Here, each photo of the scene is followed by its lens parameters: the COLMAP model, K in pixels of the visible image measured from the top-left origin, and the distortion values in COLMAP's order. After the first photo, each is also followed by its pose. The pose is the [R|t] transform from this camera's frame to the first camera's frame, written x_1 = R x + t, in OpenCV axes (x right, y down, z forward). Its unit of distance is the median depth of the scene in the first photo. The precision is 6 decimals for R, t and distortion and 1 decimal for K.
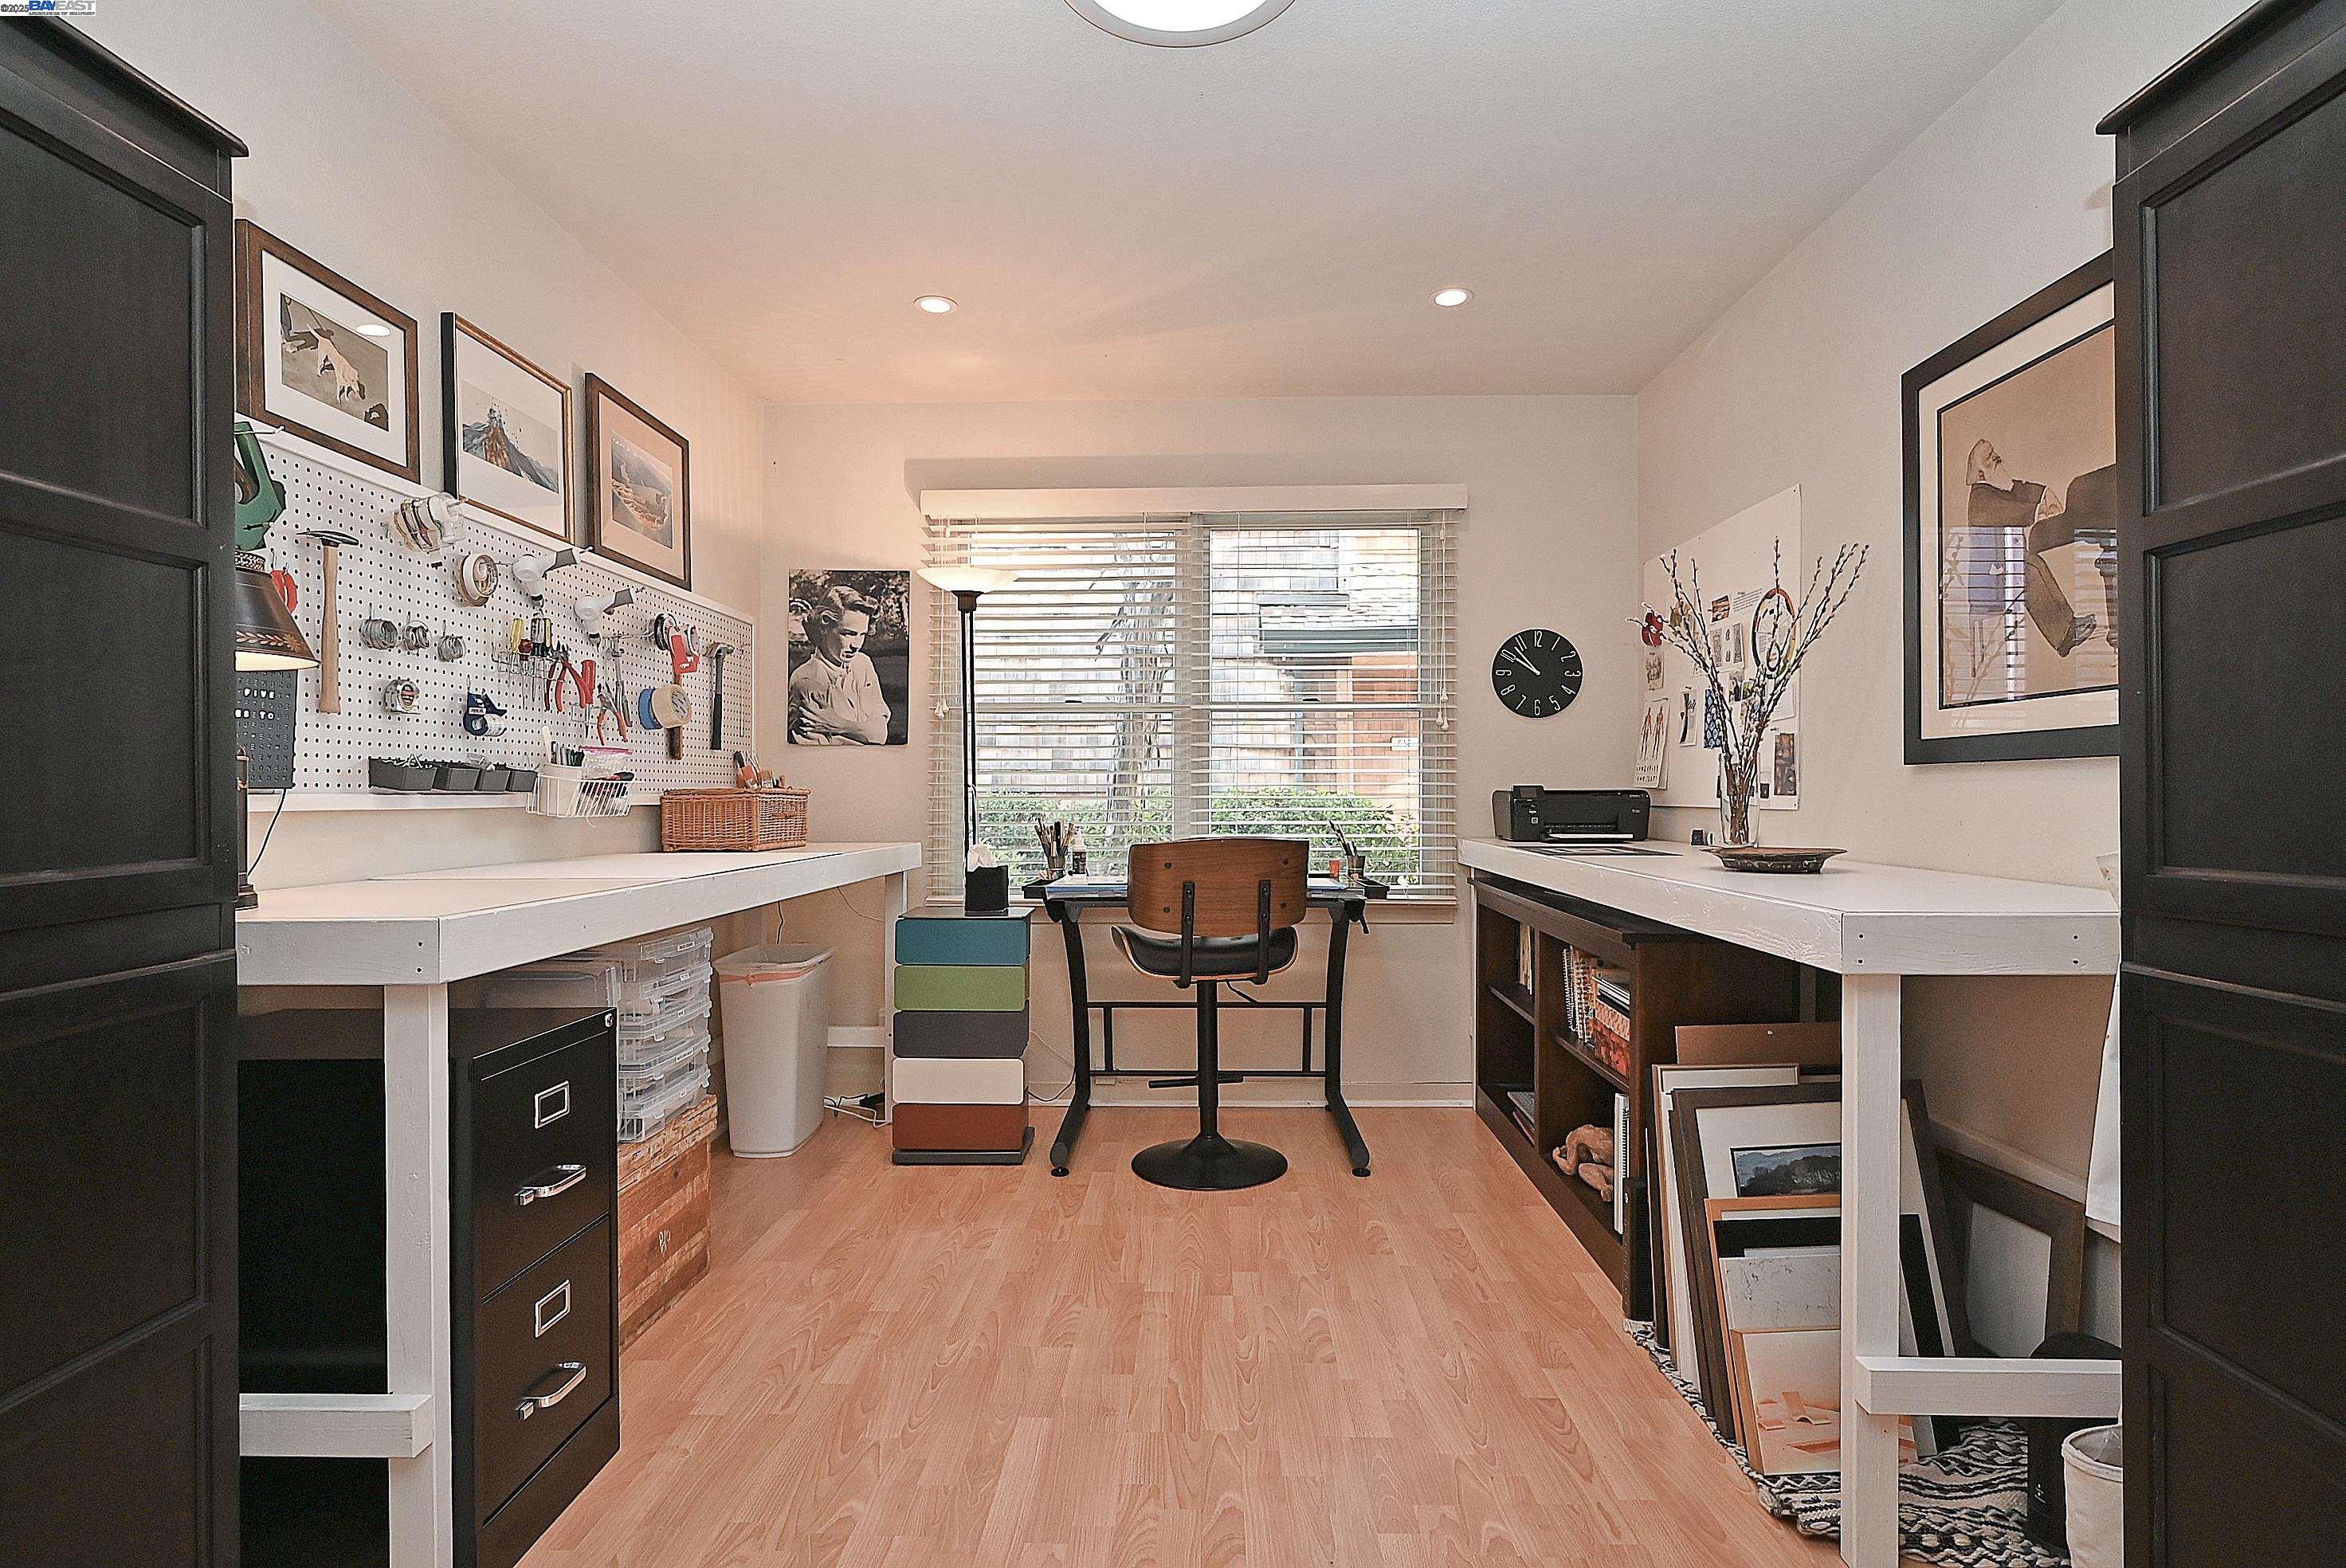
lens RADIAL K [[1166.2, 0, 1177.4], [0, 1166.2, 786.6], [0, 0, 1]] dist [-0.004220, -0.000649]
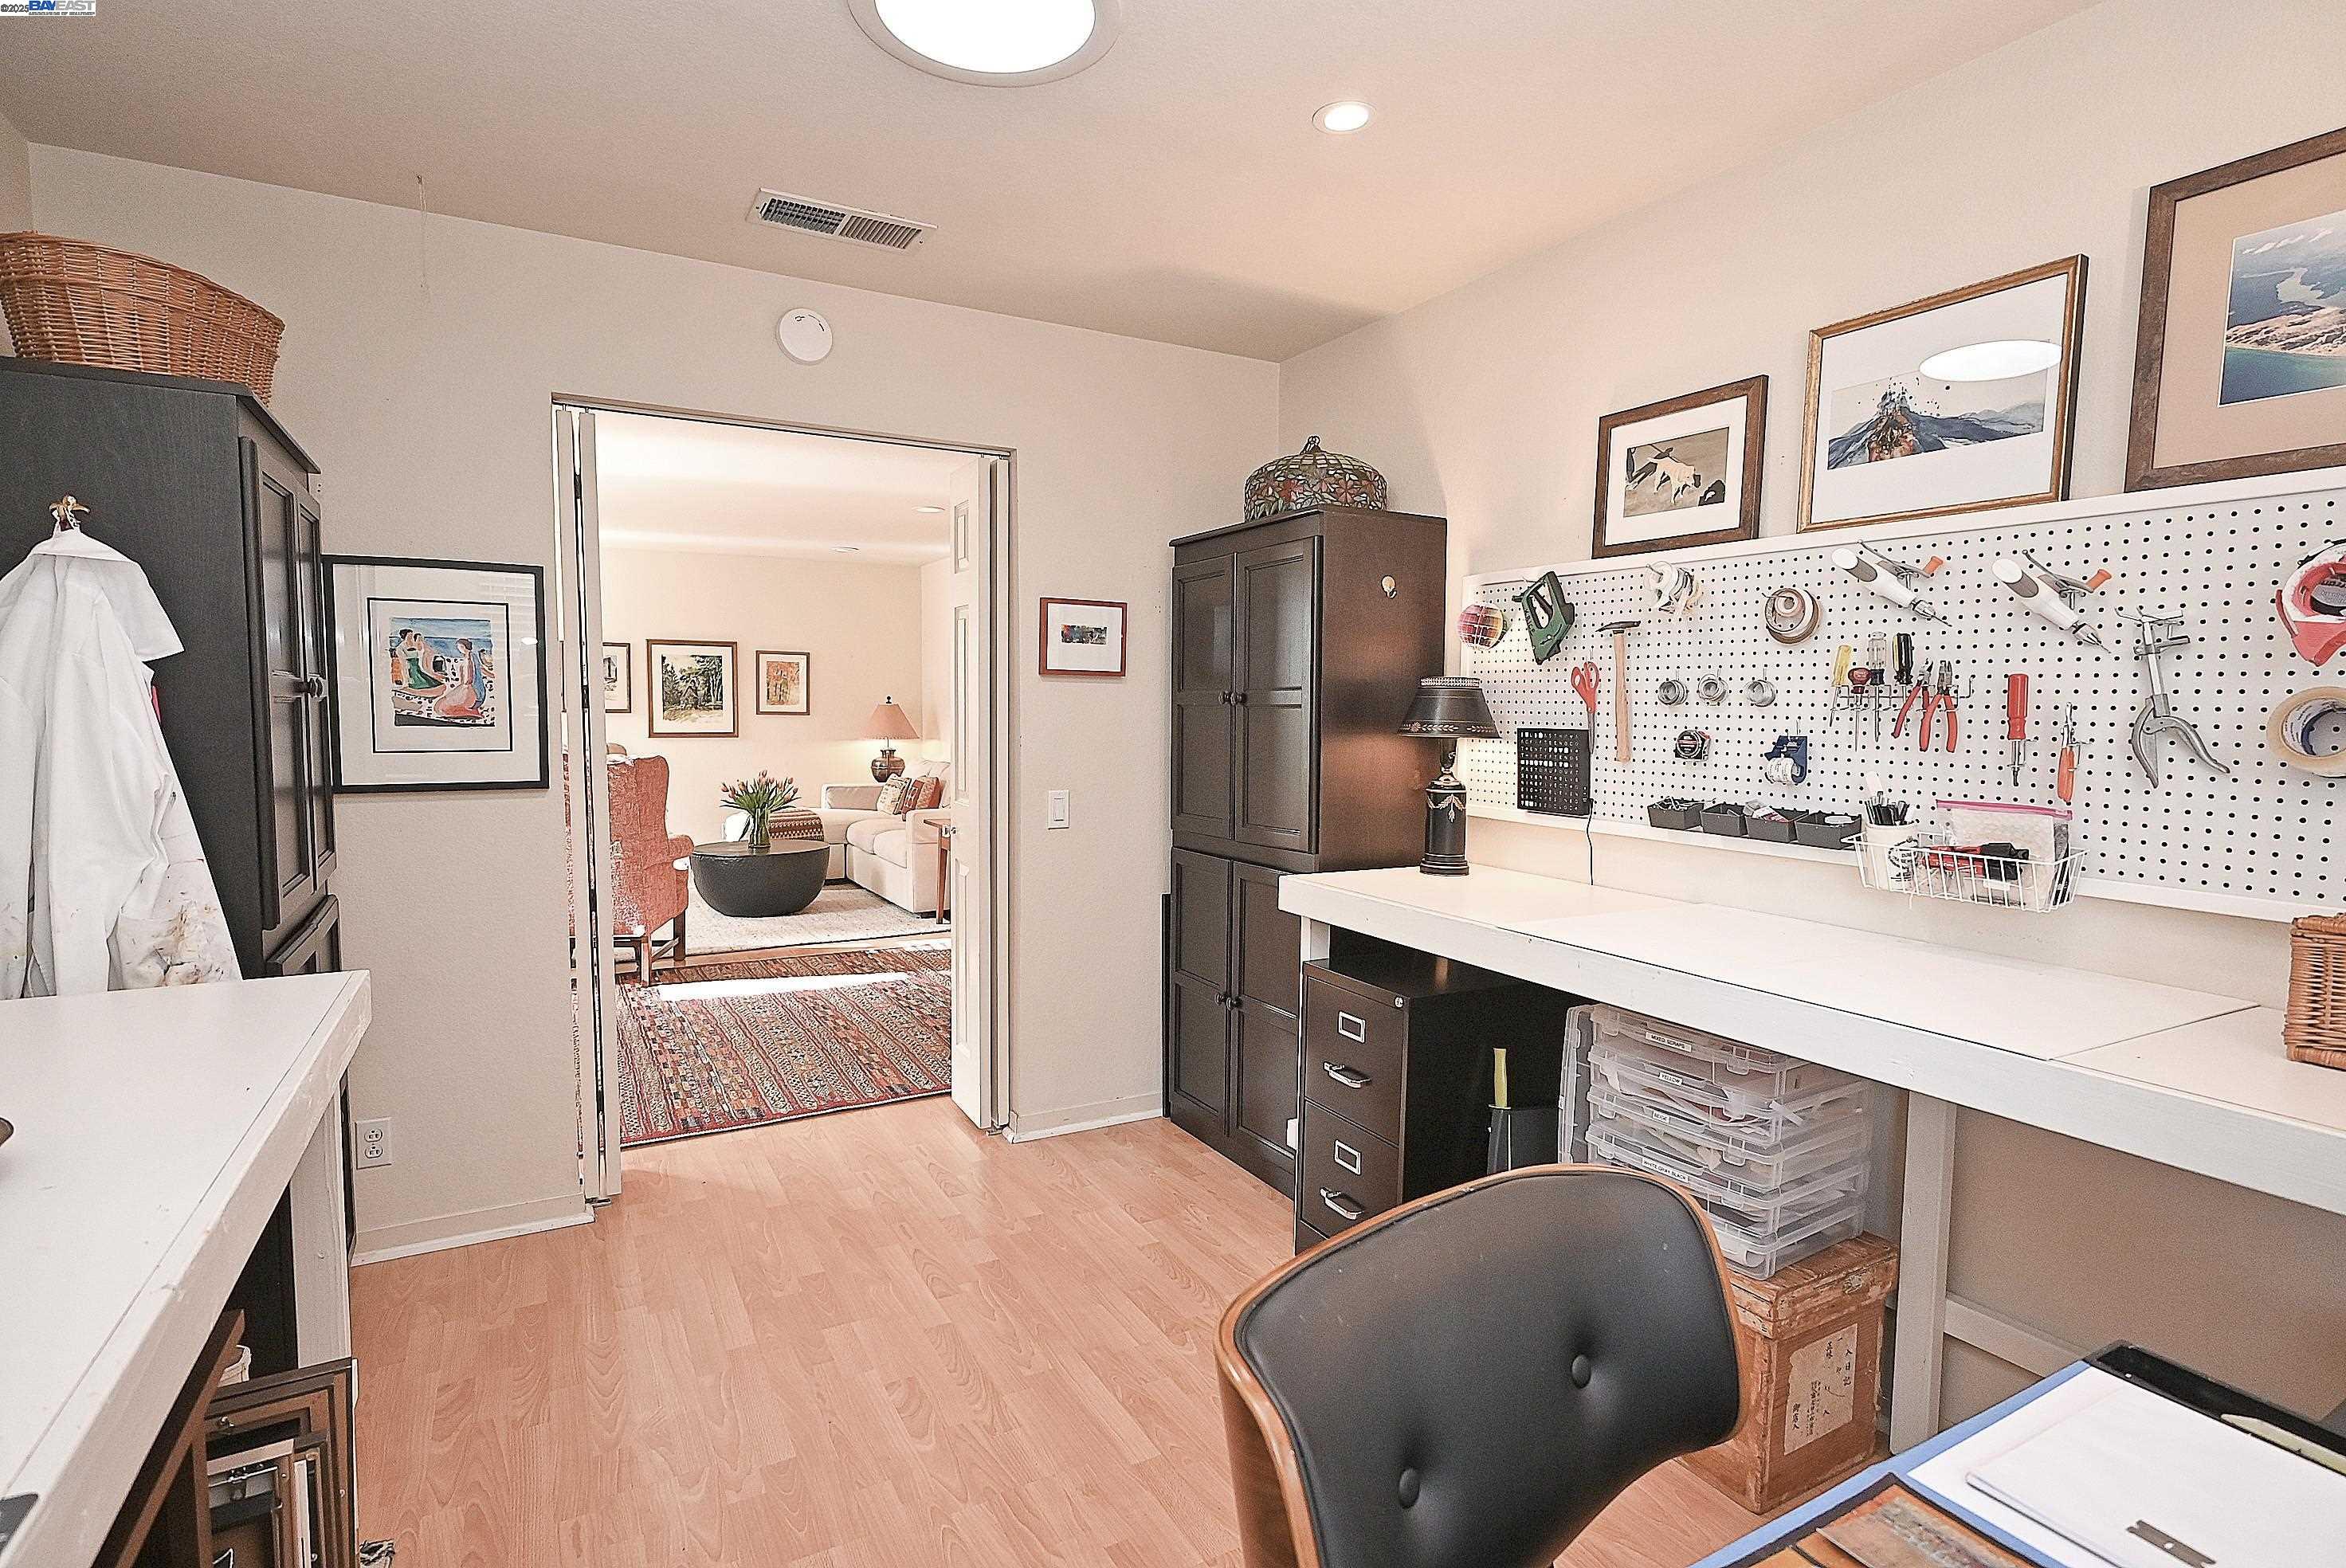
lens RADIAL K [[1166.2, 0, 1177.4], [0, 1166.2, 786.6], [0, 0, 1]] dist [-0.004220, -0.000649]
pose [[-0.862069, 0.026067, -0.506120, 0.331419], [-0.009434, 0.997678, 0.067452, -0.107885], [0.506703, 0.062923, -0.859821, 1.716944]]
